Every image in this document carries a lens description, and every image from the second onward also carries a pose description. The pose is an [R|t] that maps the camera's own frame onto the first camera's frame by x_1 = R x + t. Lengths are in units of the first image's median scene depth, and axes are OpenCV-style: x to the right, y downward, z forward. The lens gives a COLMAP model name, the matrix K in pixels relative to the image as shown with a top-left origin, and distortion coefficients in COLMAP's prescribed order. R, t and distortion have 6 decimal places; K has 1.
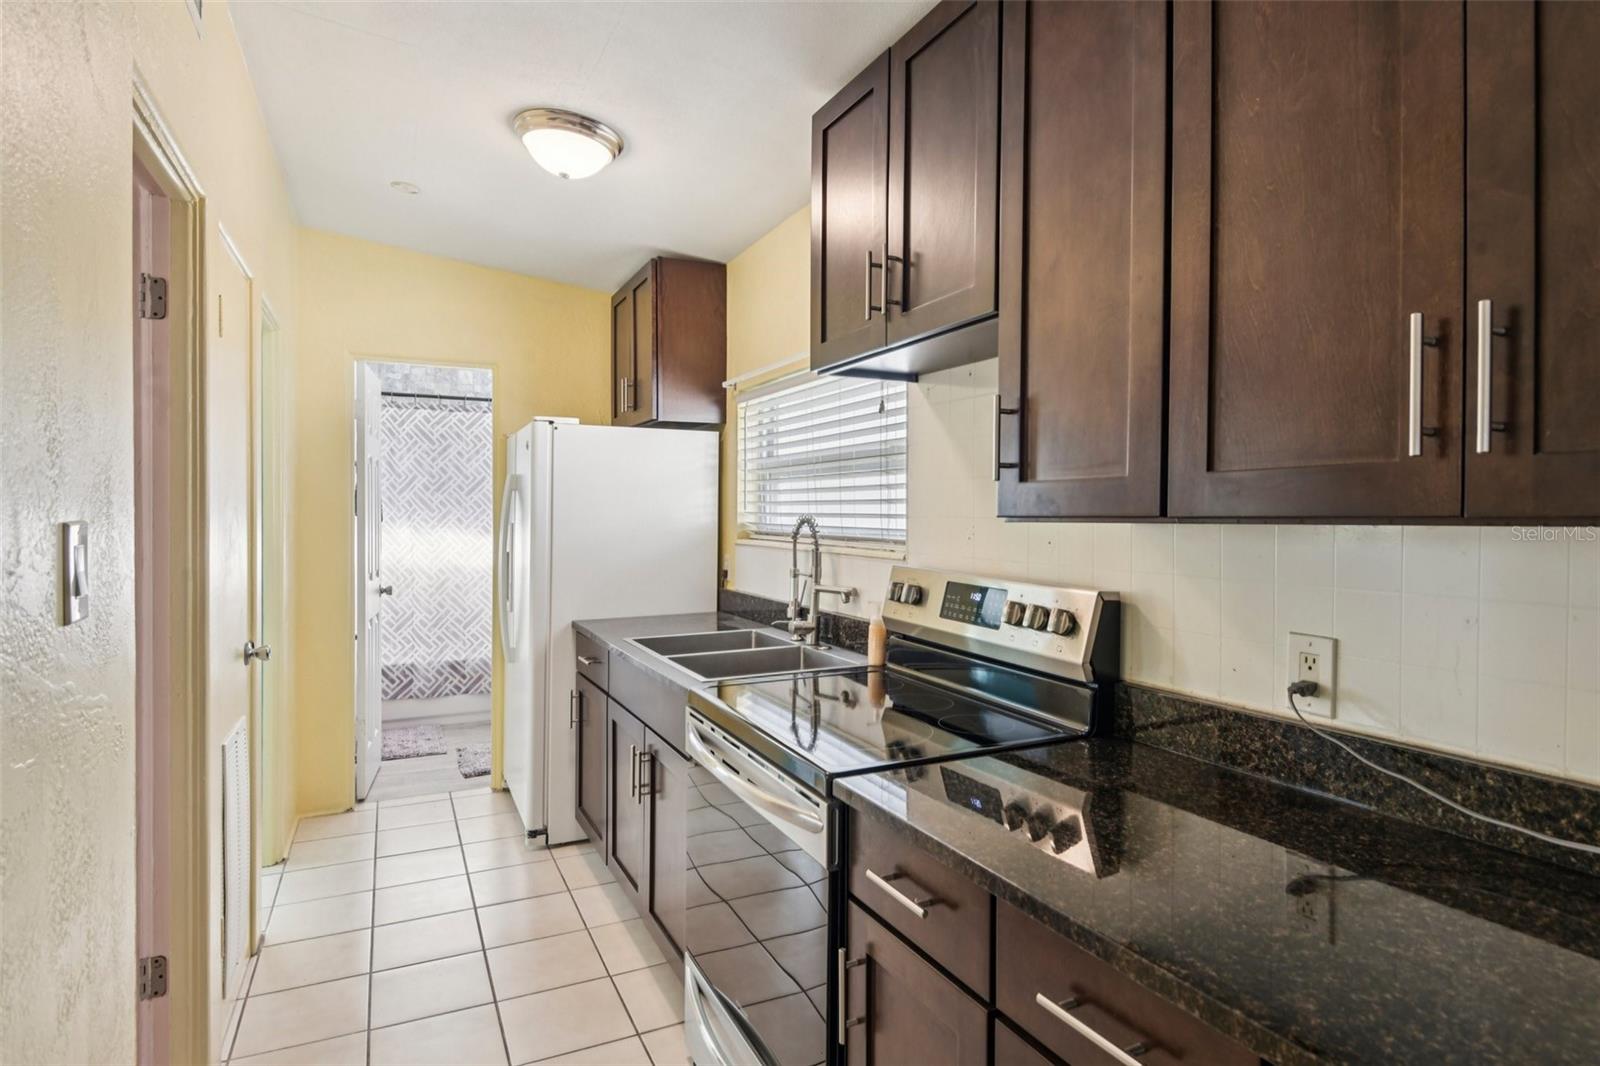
lens RADIAL K [[857.8, 0, 809.8], [0, 857.8, 521.7], [0, 0, 1]] dist [0.006125, 0.001093]
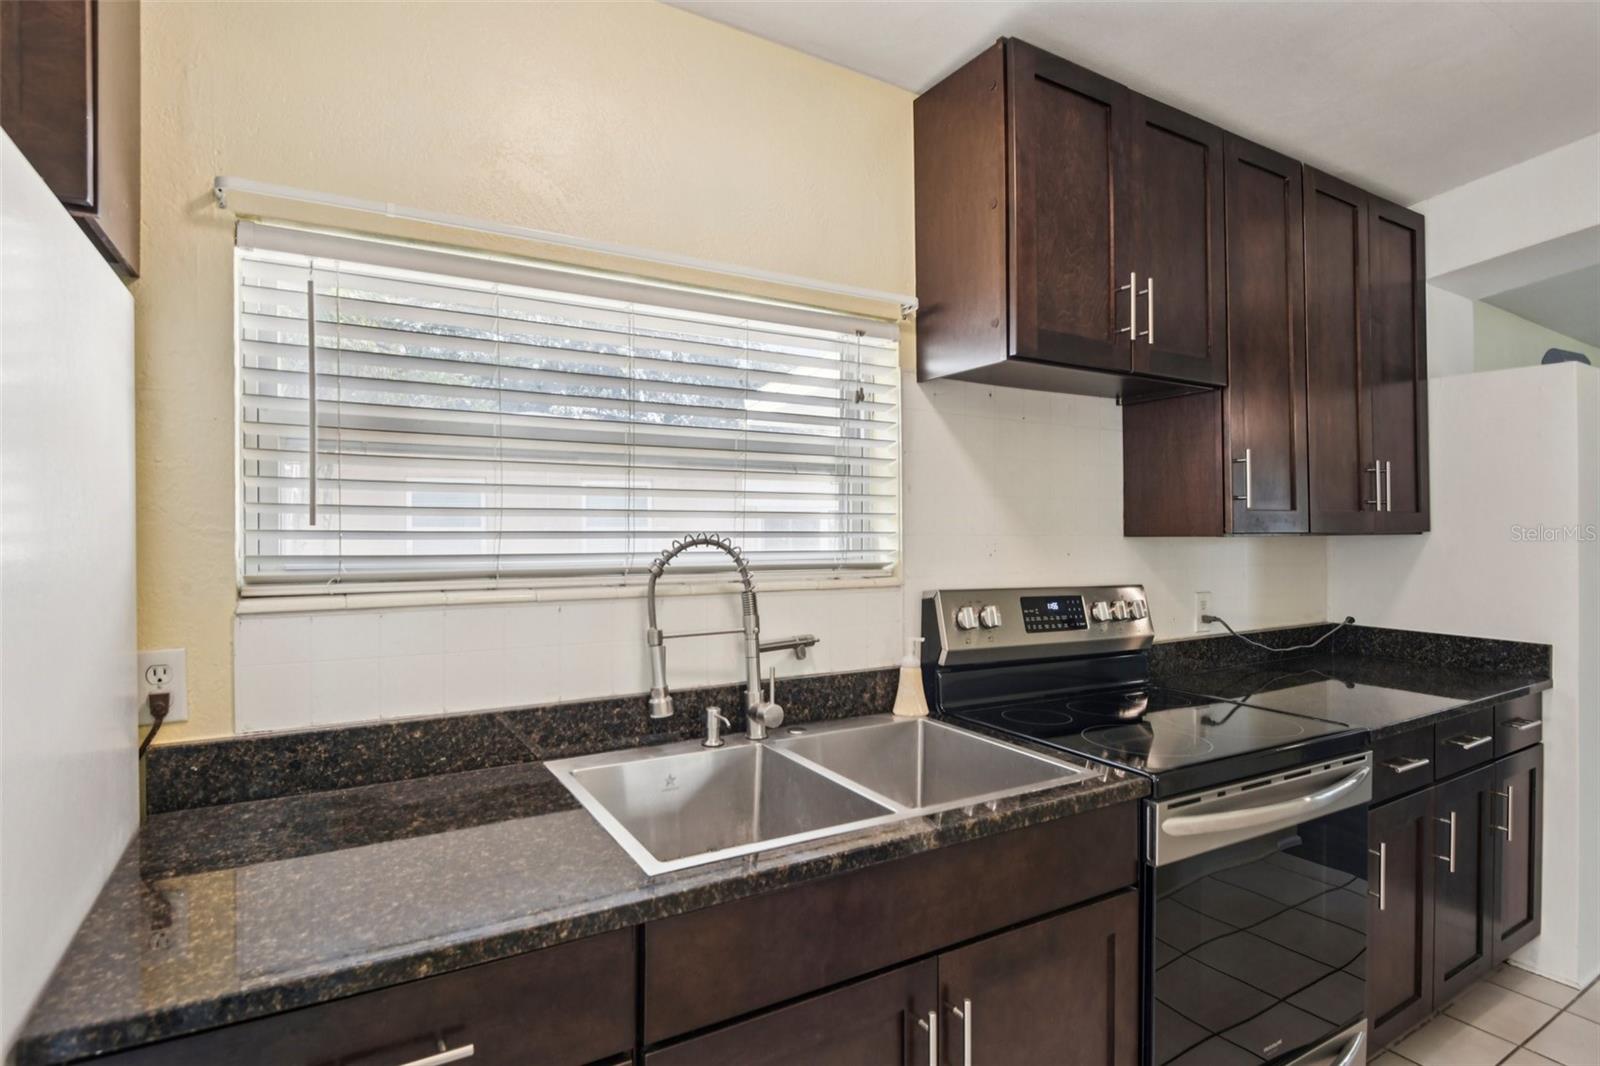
lens RADIAL K [[821.0, 0, 796.1], [0, 821.0, 525.0], [0, 0, 1]] dist [0.001662, 0.000052]
pose [[-0.065331, -0.002706, 0.997860, -0.582967], [0.005421, 0.999981, 0.003066, -0.015350], [-0.997849, 0.005610, -0.065315, 0.973131]]
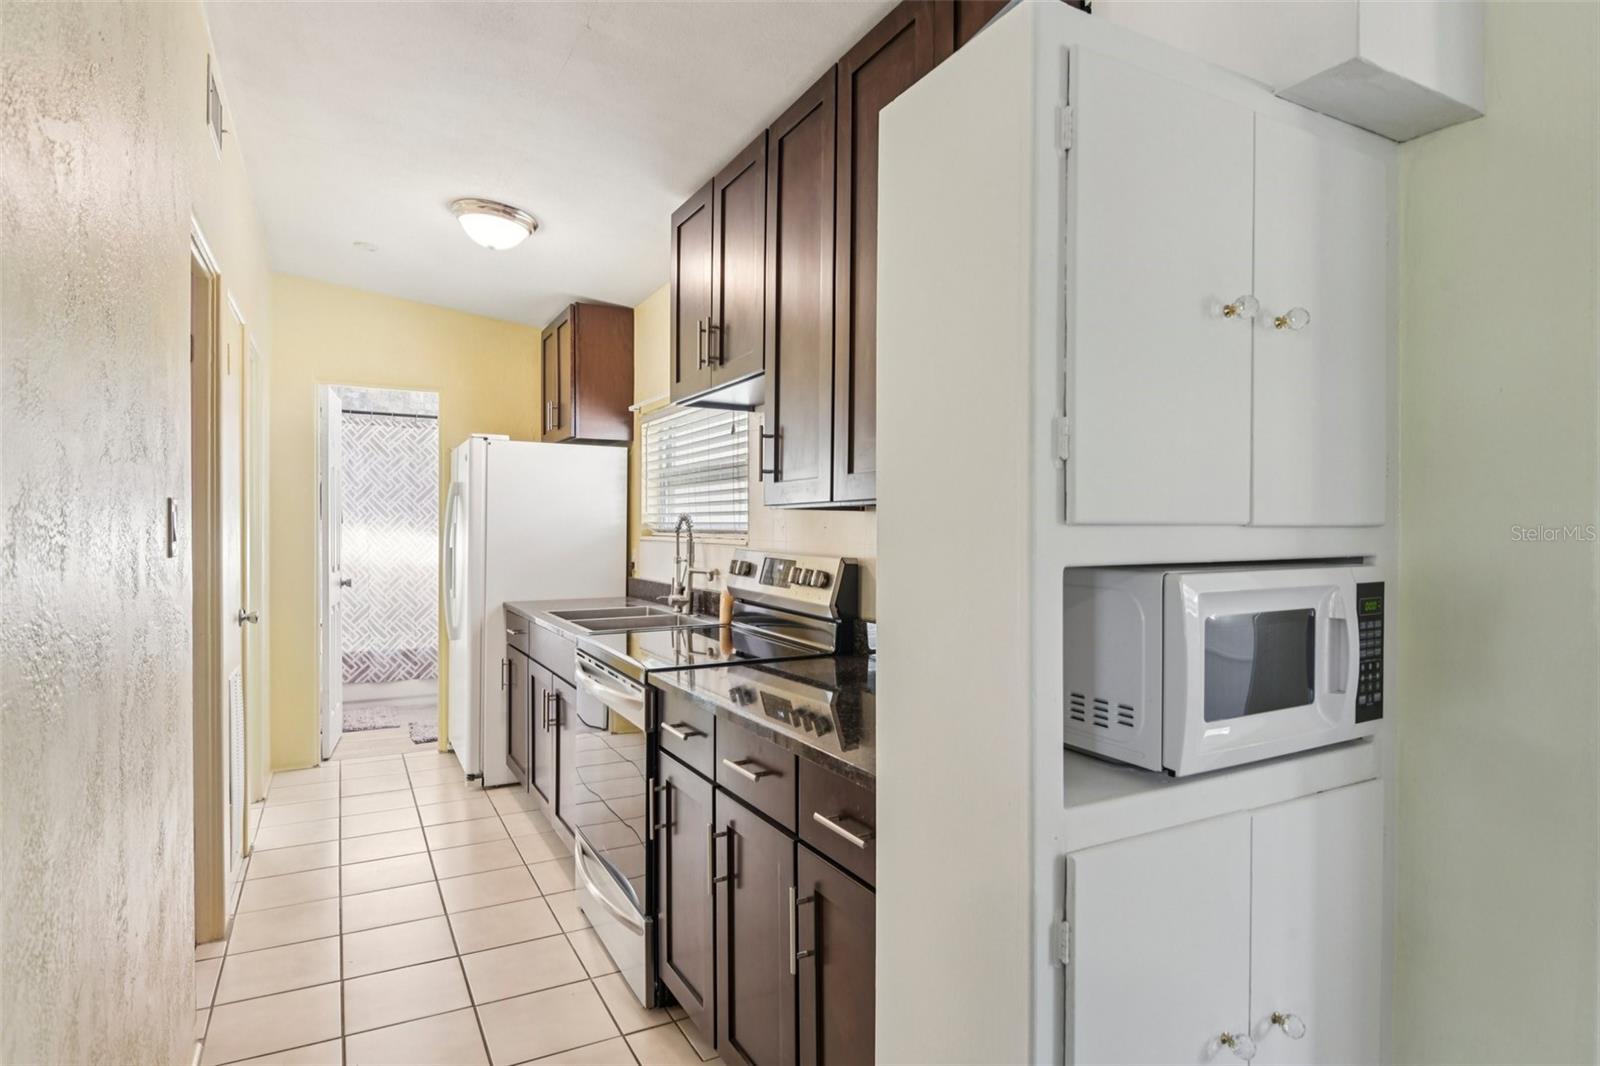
lens RADIAL K [[857.8, 0, 786.4], [0, 857.8, 543.2], [0, 0, 1]] dist [0.006125, 0.001093]
pose [[0.999747, 0.003196, 0.022281, 0.117415], [-0.003358, 0.999968, 0.007228, 0.026272], [-0.022257, -0.007301, 0.999726, -0.272810]]
